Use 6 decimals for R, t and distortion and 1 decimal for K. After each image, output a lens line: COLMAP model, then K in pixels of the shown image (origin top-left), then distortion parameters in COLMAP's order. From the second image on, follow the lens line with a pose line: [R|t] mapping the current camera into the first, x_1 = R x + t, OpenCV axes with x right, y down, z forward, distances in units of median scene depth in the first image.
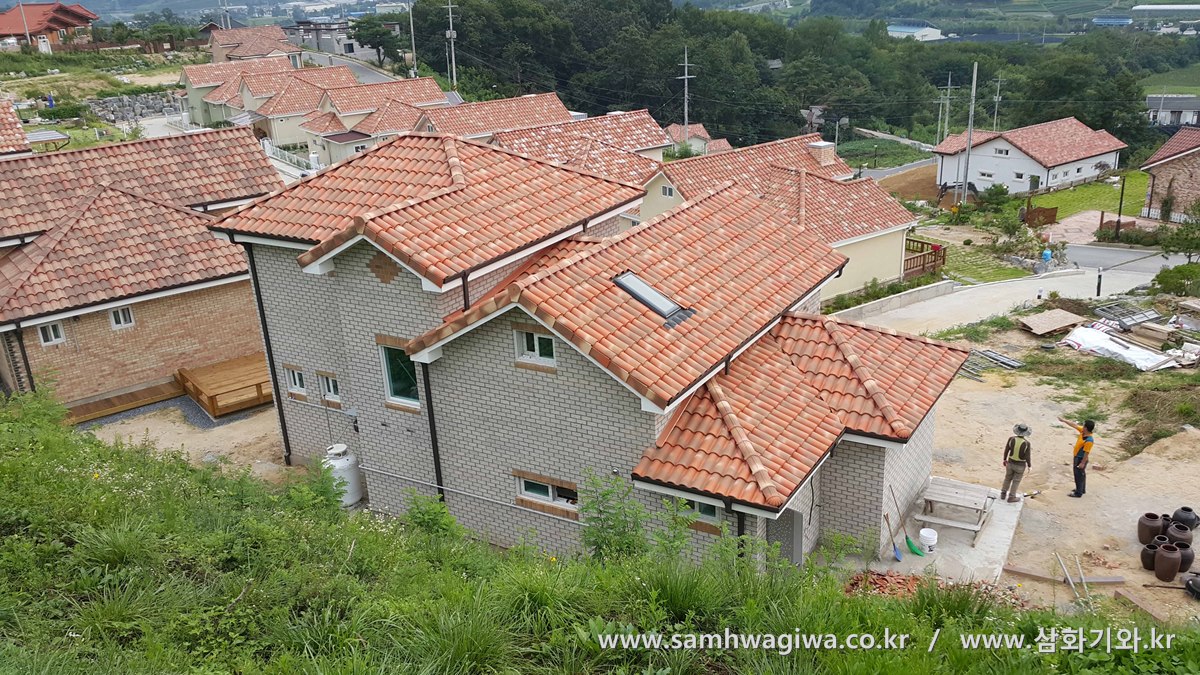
lens RADIAL K [[1056.1, 0, 619.1], [0, 1056.1, 399.8], [0, 0, 1]] dist [0.070419, -0.000725]
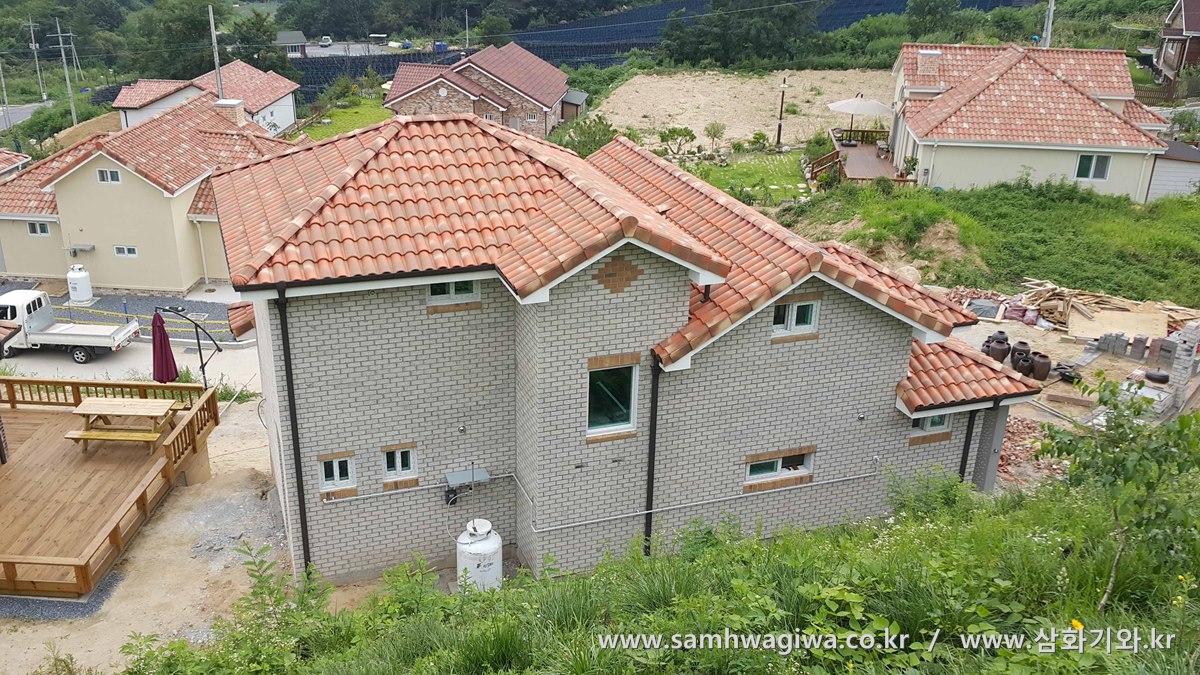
lens RADIAL K [[1112.7, 0, 604.8], [0, 1112.7, 374.2], [0, 0, 1]] dist [0.163416, -0.382916]
pose [[0.636549, -0.263959, 0.724659, -0.847026], [0.254340, 0.958890, 0.125862, -0.155044], [-0.728091, 0.104192, 0.677516, 0.398100]]
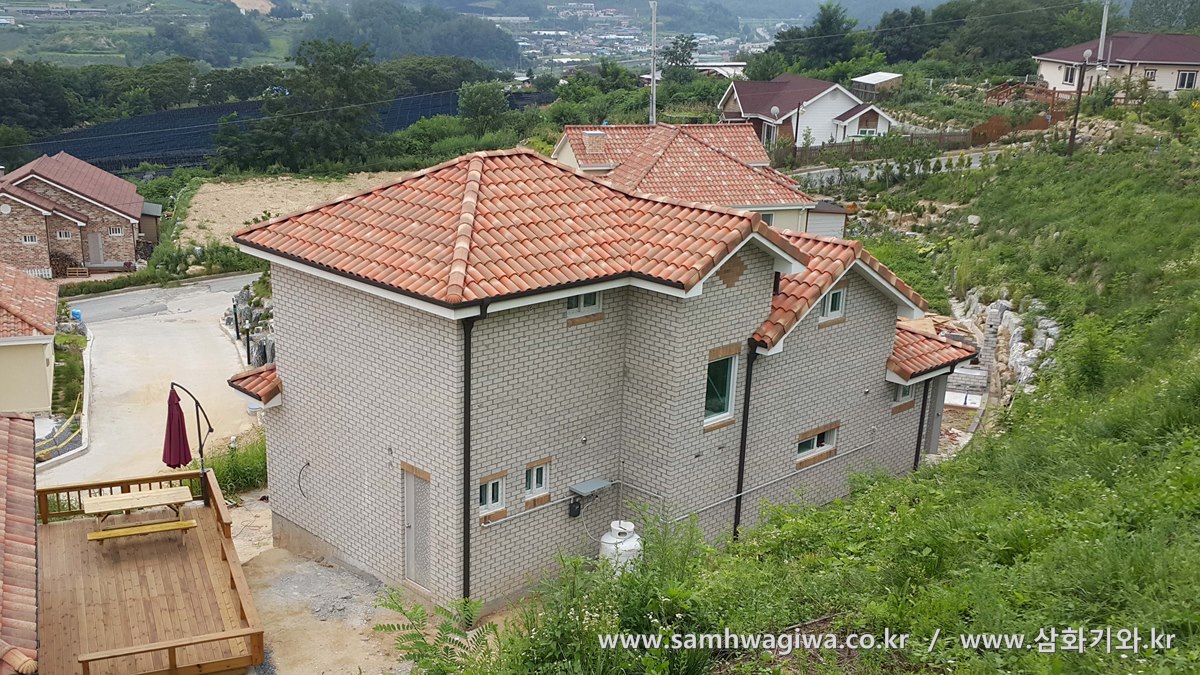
lens RADIAL K [[1217.7, 0, 595.5], [0, 1217.7, 404.5], [0, 0, 1]] dist [0.148713, -0.222397]
pose [[0.260278, -0.258785, 0.930207, -1.230083], [0.339959, 0.926282, 0.162570, -0.220659], [-0.903705, 0.273919, 0.329068, 0.748357]]
